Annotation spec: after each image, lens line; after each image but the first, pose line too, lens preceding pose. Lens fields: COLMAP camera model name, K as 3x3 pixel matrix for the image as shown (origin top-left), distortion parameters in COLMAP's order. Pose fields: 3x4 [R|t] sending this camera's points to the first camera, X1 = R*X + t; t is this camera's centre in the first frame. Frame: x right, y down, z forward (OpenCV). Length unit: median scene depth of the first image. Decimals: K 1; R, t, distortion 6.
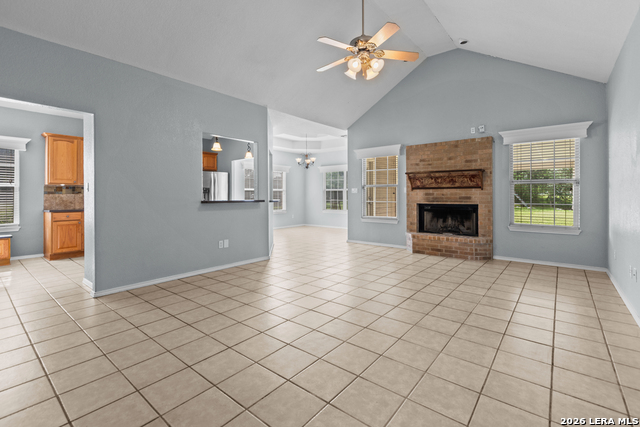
lens RADIAL K [[294.3, 0, 314.3], [0, 294.3, 194.4], [0, 0, 1]] dist [-0.000434, -0.001031]
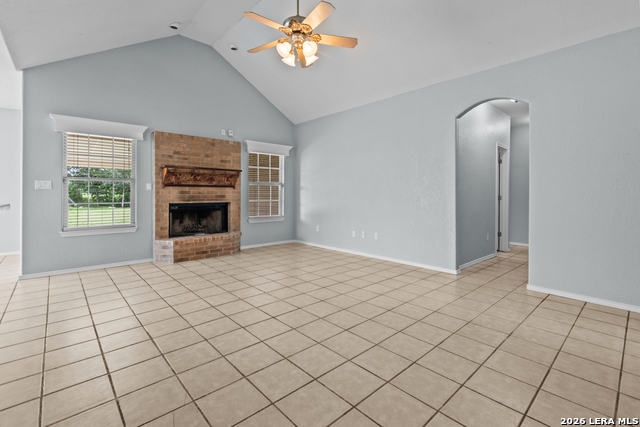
lens RADIAL K [[294.3, 0, 319.1], [0, 294.3, 194.7], [0, 0, 1]] dist [-0.000434, -0.001031]
pose [[0.149175, 0.003527, 0.988805, -0.437520], [-0.005175, 0.999983, -0.002786, 0.006951], [-0.988797, -0.004702, 0.149190, 0.486639]]
